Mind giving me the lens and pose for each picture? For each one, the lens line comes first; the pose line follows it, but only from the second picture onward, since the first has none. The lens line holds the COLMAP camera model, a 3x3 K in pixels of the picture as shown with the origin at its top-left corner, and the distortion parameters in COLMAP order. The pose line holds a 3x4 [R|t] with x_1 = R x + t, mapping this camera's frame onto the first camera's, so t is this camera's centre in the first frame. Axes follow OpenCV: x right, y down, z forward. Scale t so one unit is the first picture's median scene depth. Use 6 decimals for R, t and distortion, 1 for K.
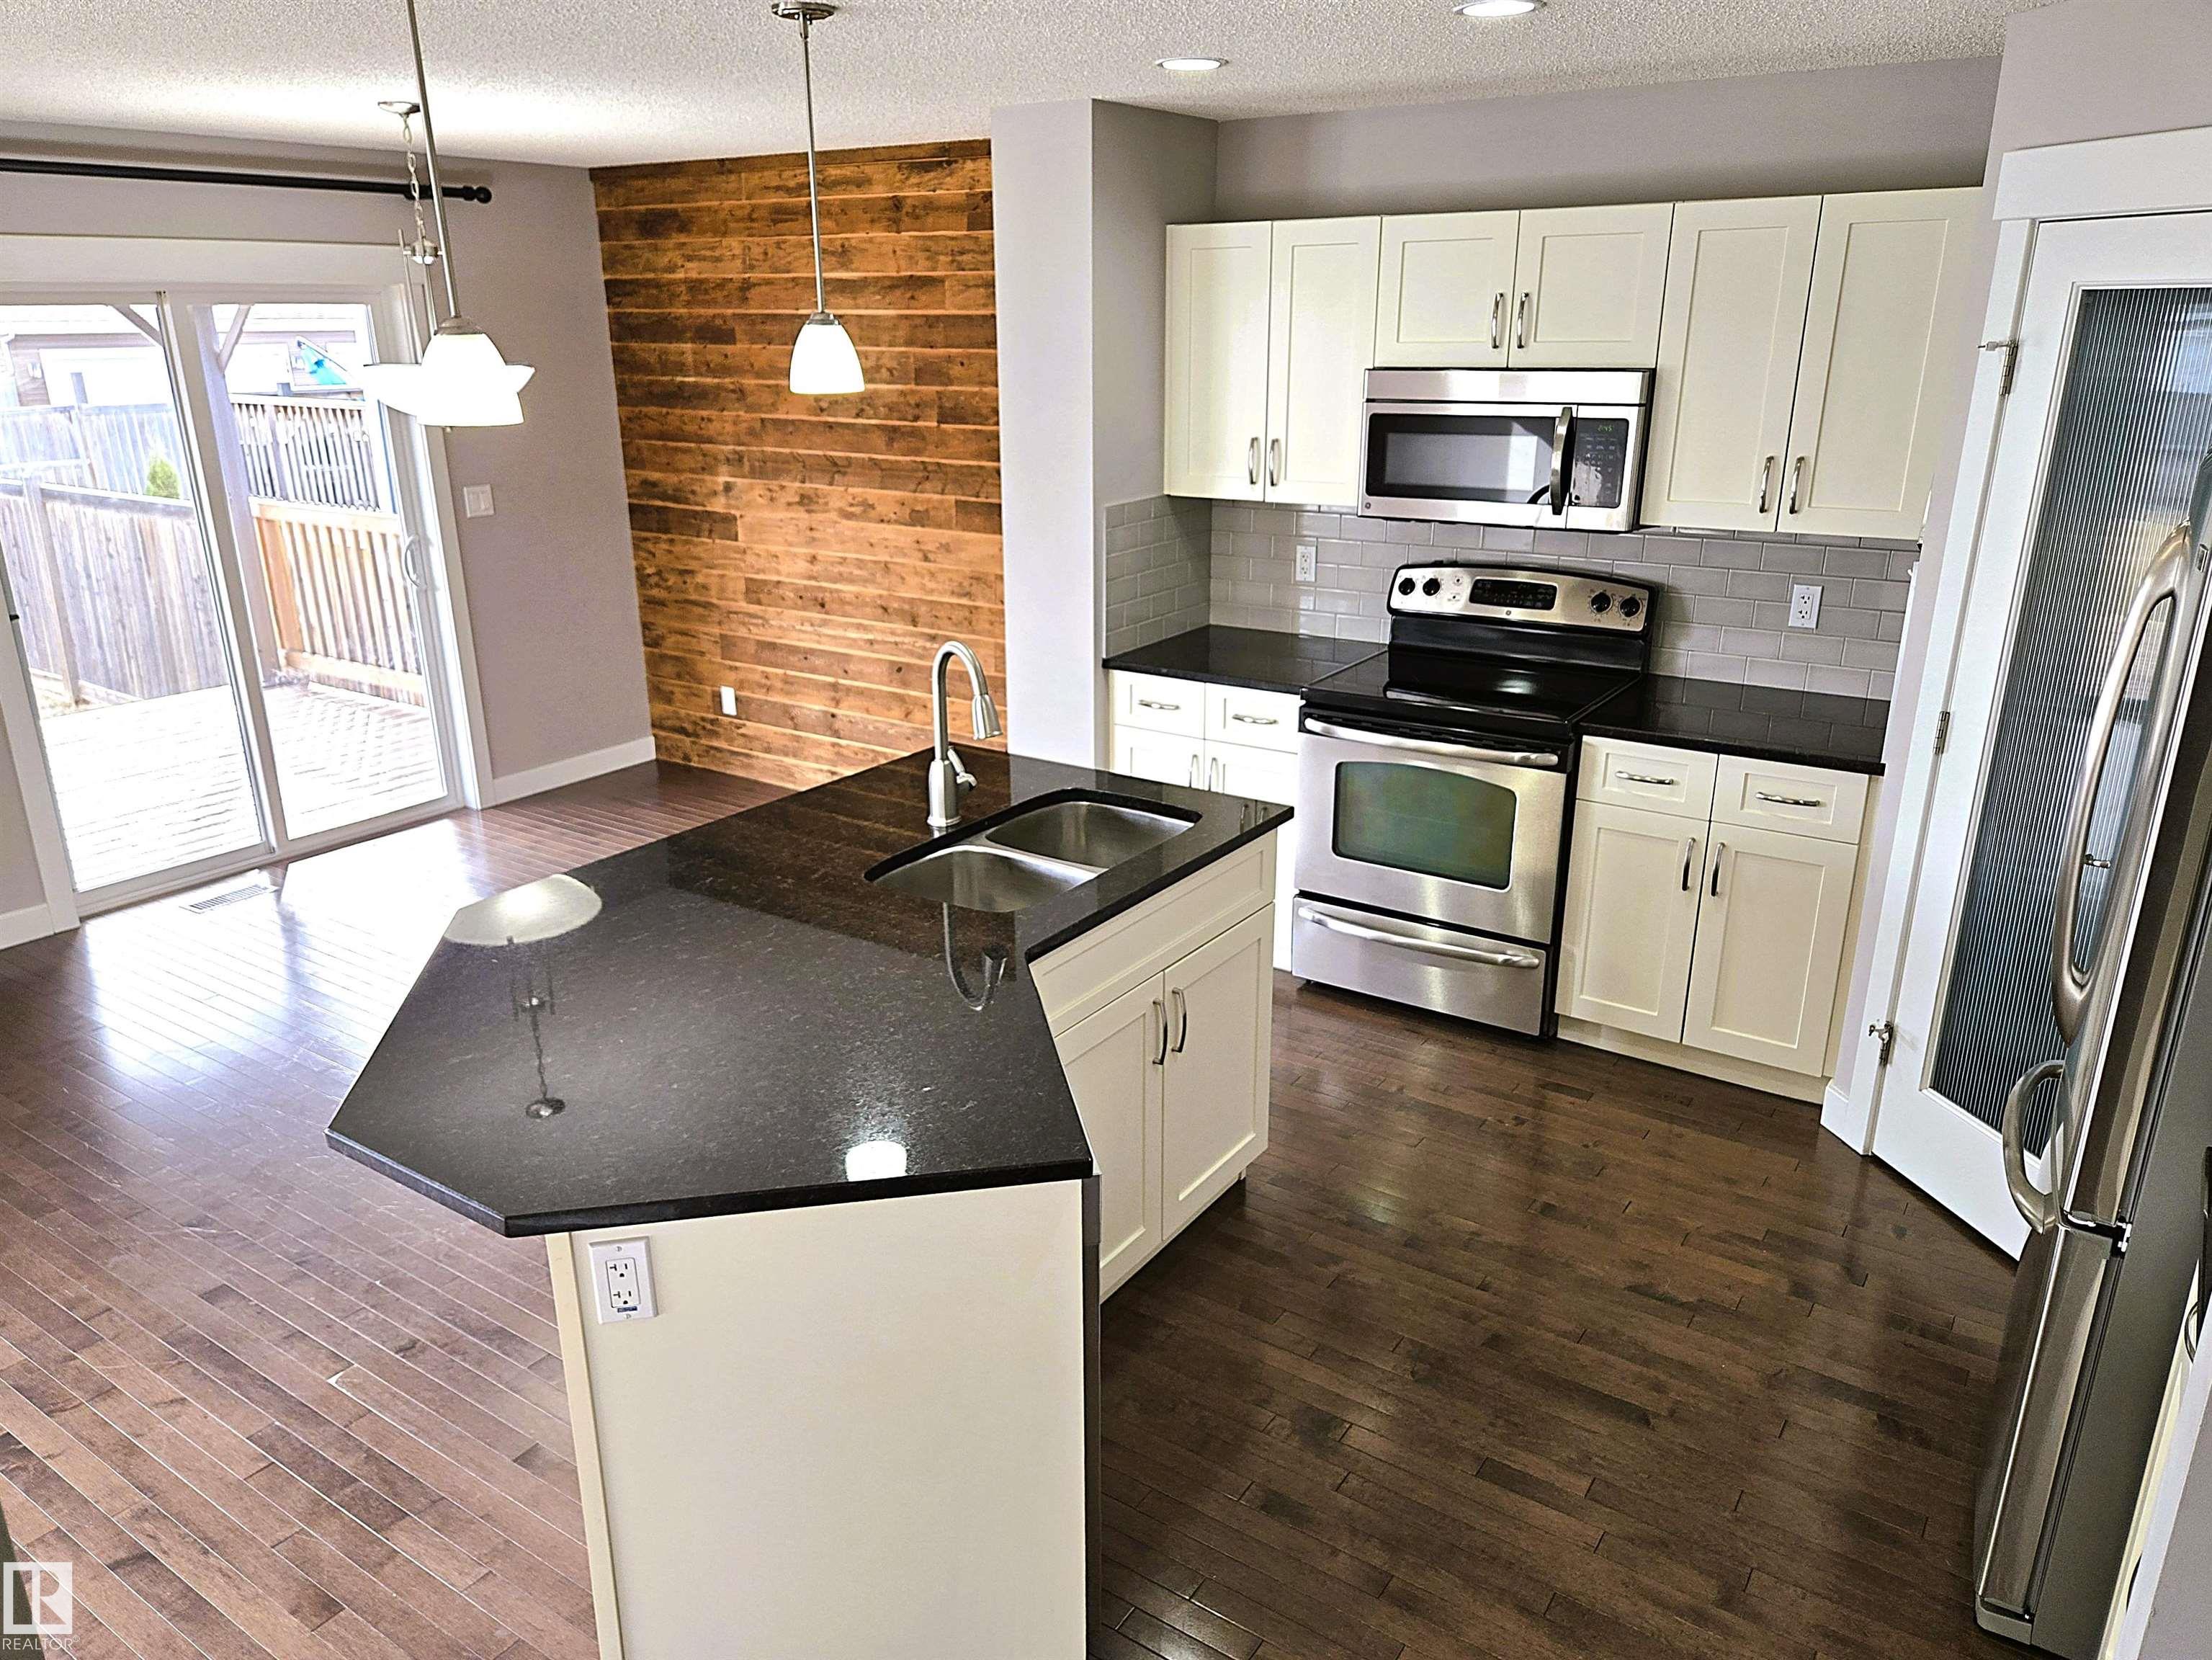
lens RADIAL K [[1555.3, 0, 1090.8], [0, 1555.3, 837.0], [0, 0, 1]] dist [0.096629, -0.082146]
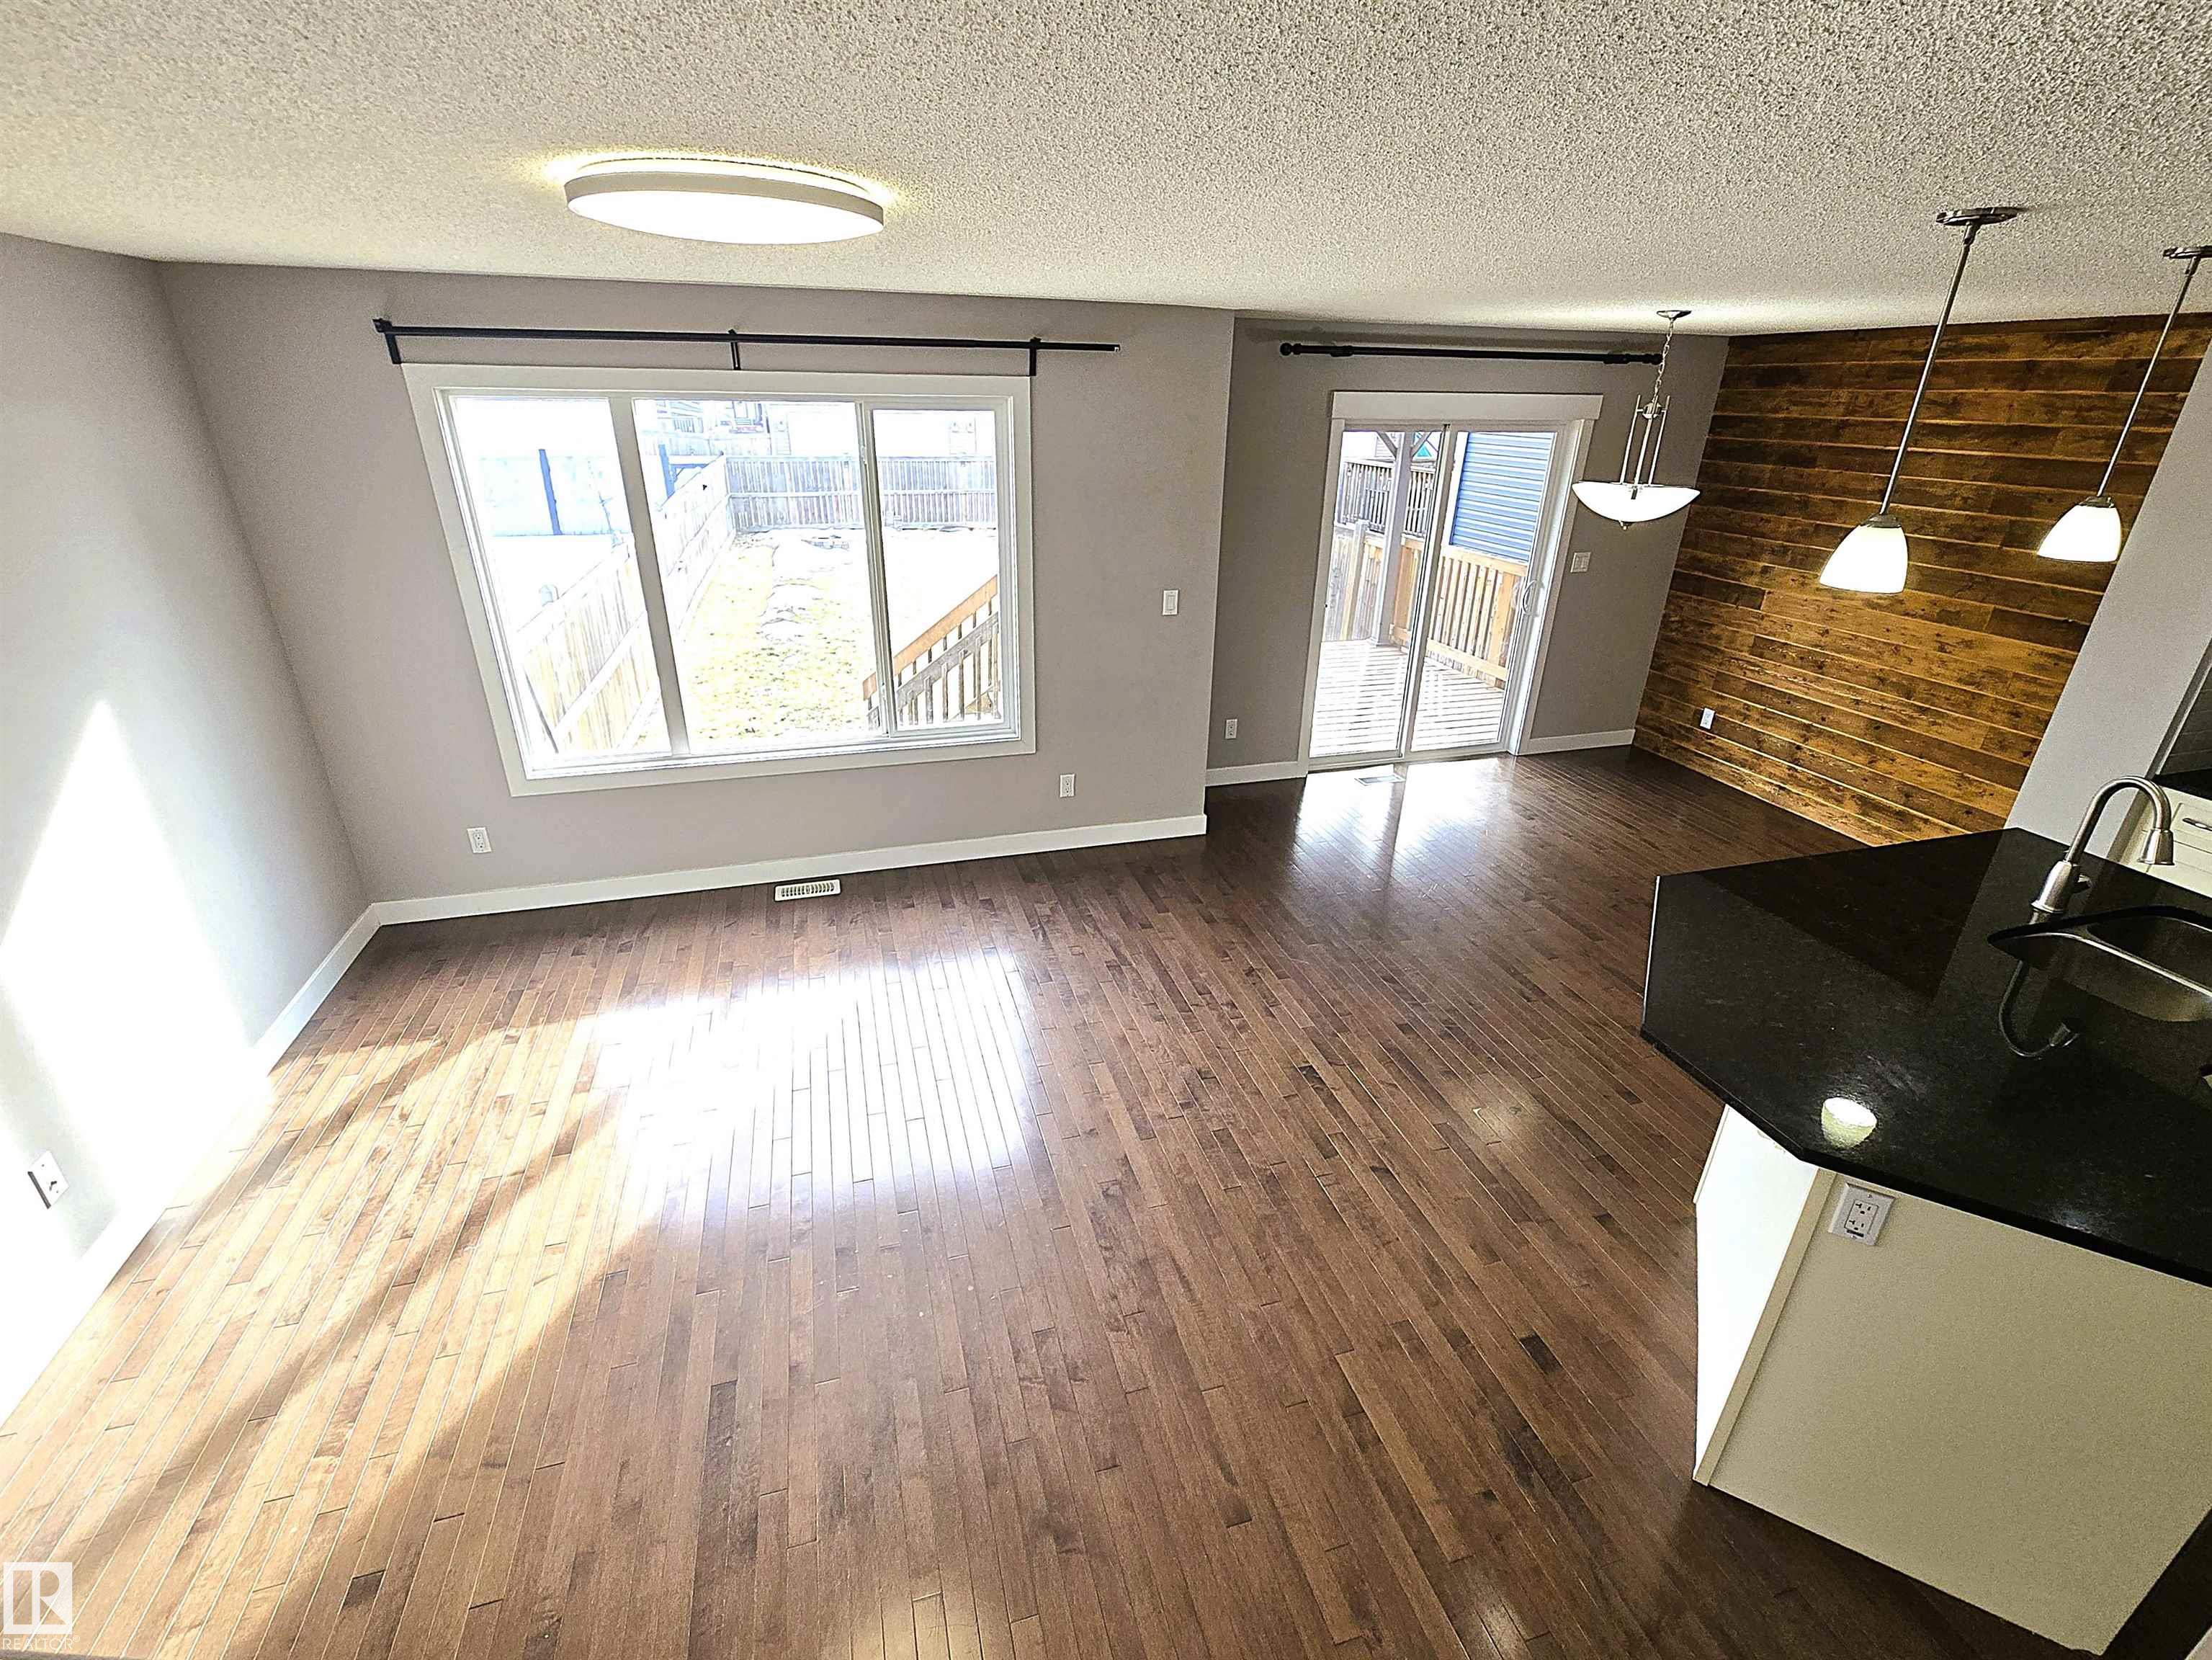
lens RADIAL K [[977.7, 0, 1106.0], [0, 977.7, 830.0], [0, 0, 1]] dist [-0.001908, 0.000307]
pose [[0.775543, 0.275572, -0.567972, -0.143373], [-0.220848, 0.961277, 0.164839, -0.018030], [0.591404, -0.002404, 0.806372, -0.042822]]
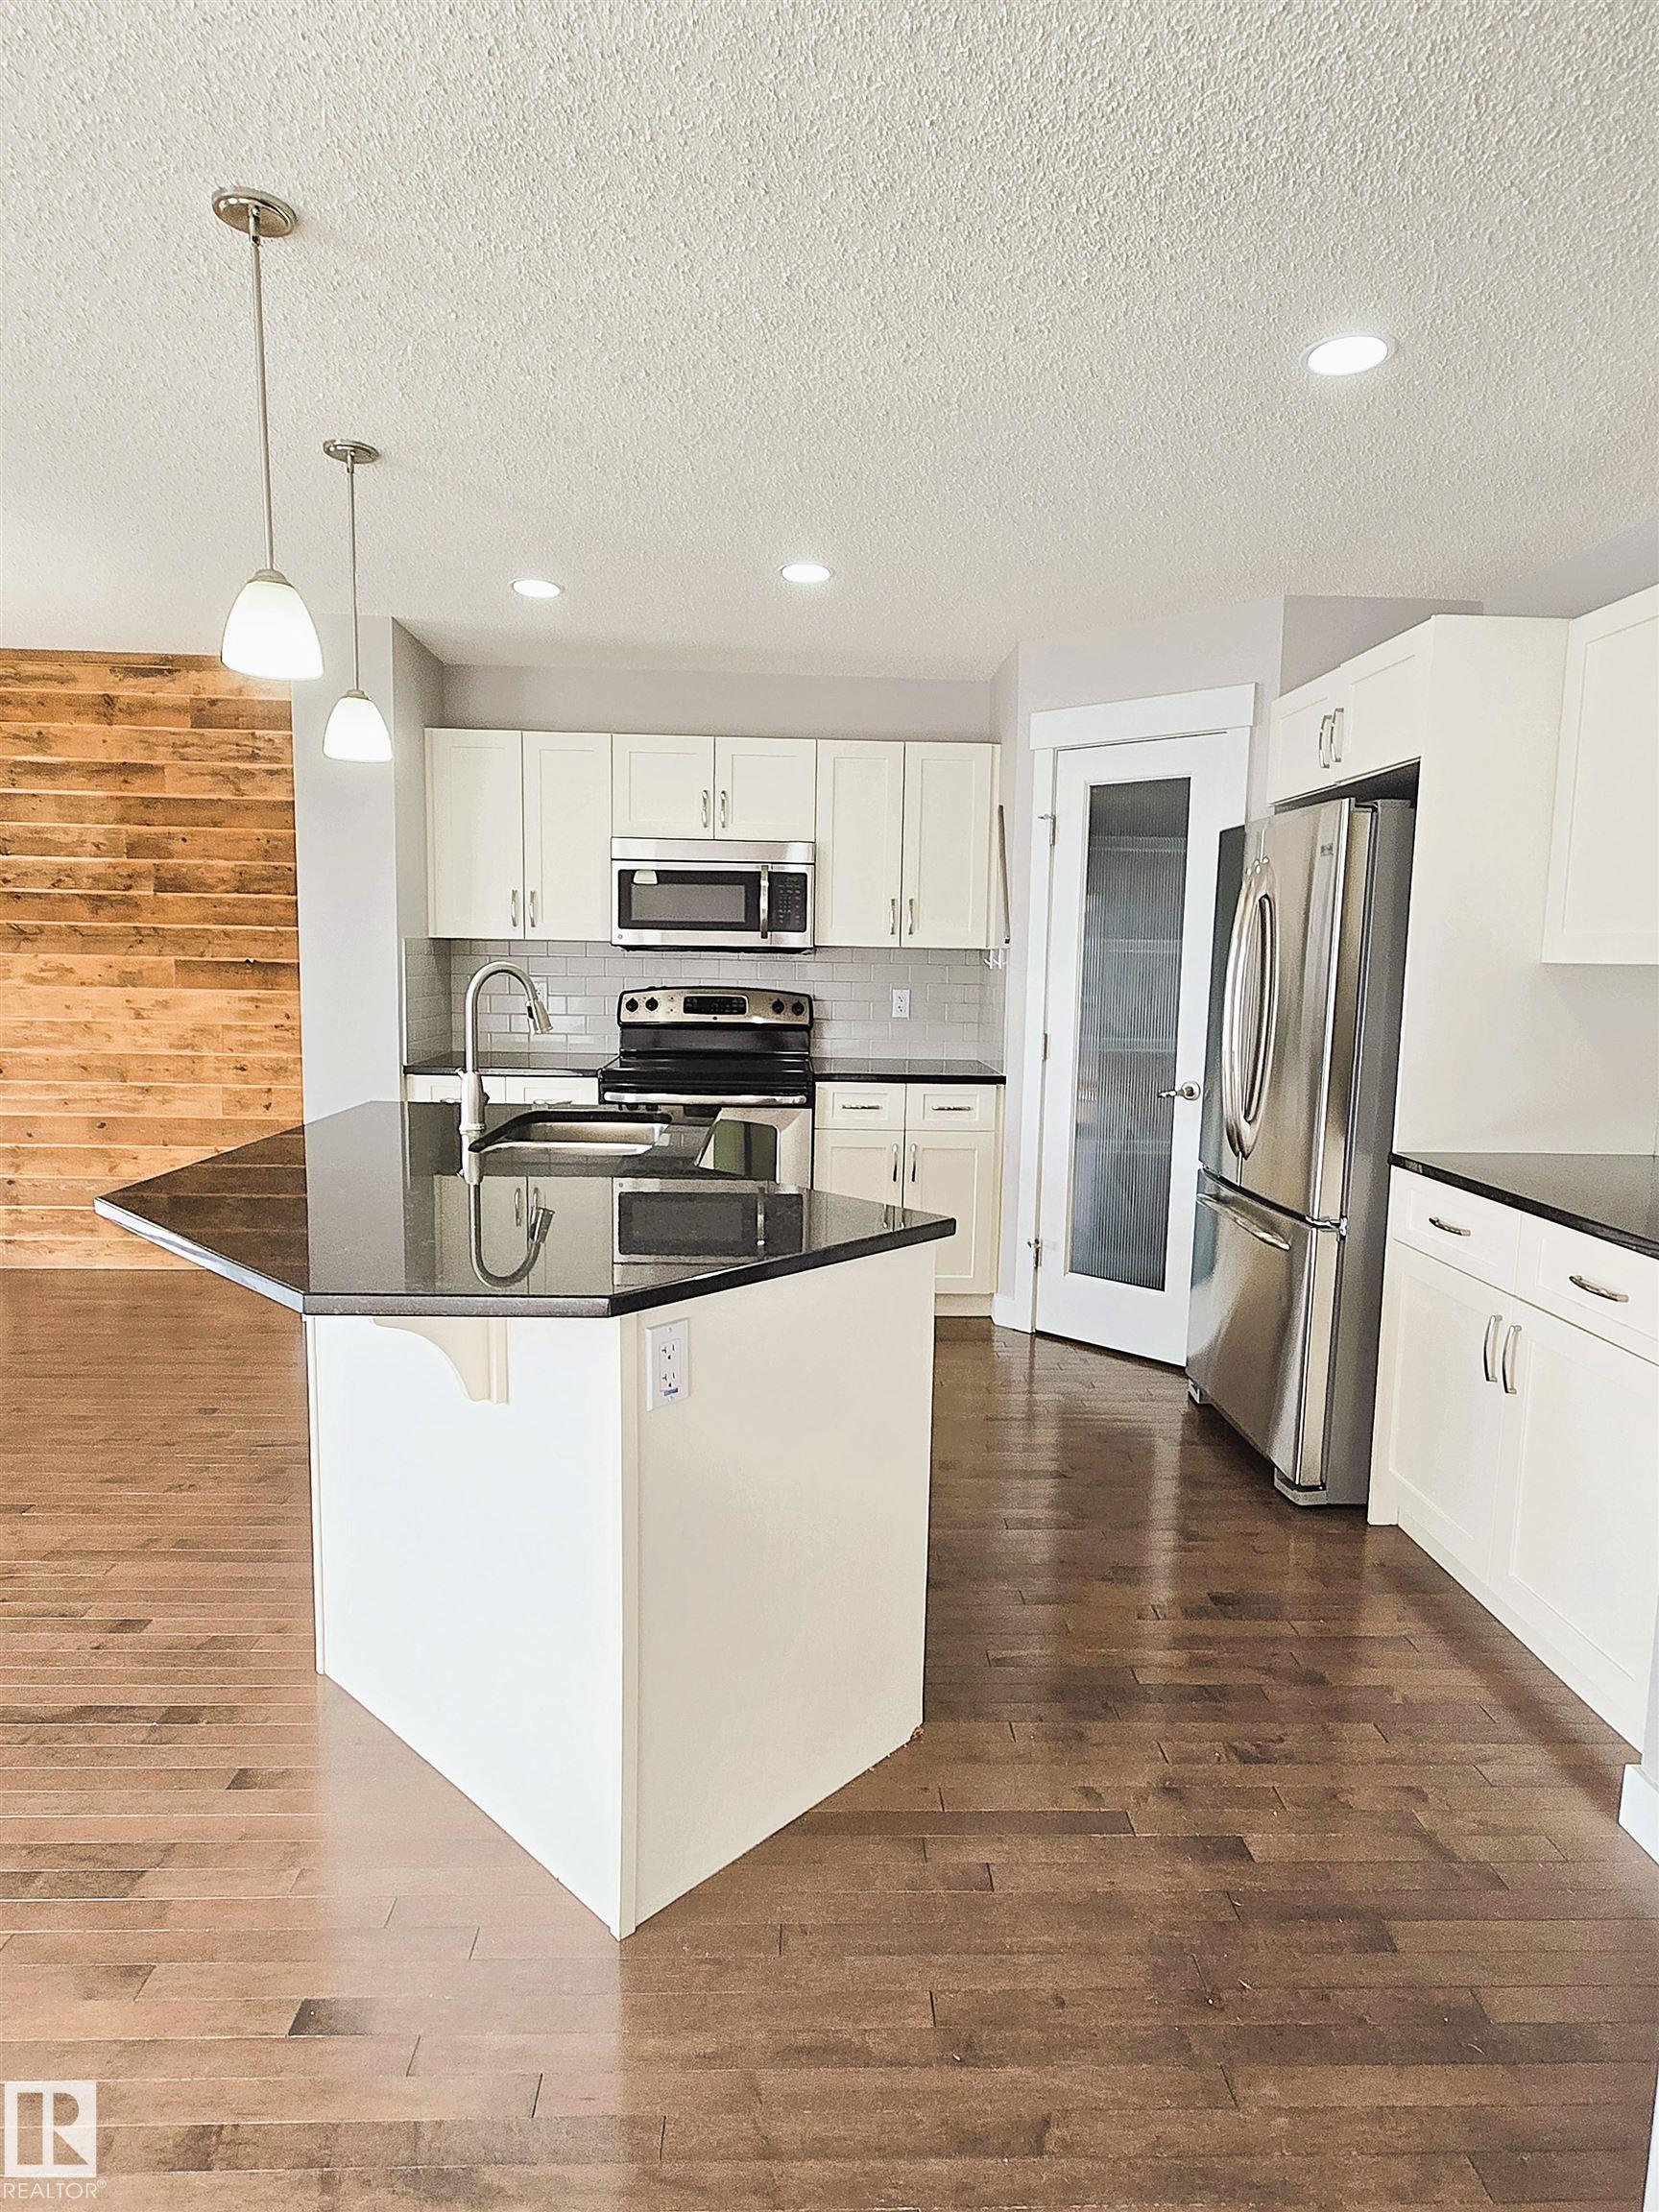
lens RADIAL K [[1254.2, 0, 823.5], [0, 1254.2, 1101.4], [0, 0, 1]] dist [0.007282, 0.001076]
pose [[0.804416, -0.046229, 0.592265, -0.243715], [0.165658, 0.974877, -0.148904, 0.084300], [-0.570502, 0.217894, 0.791865, 0.070549]]
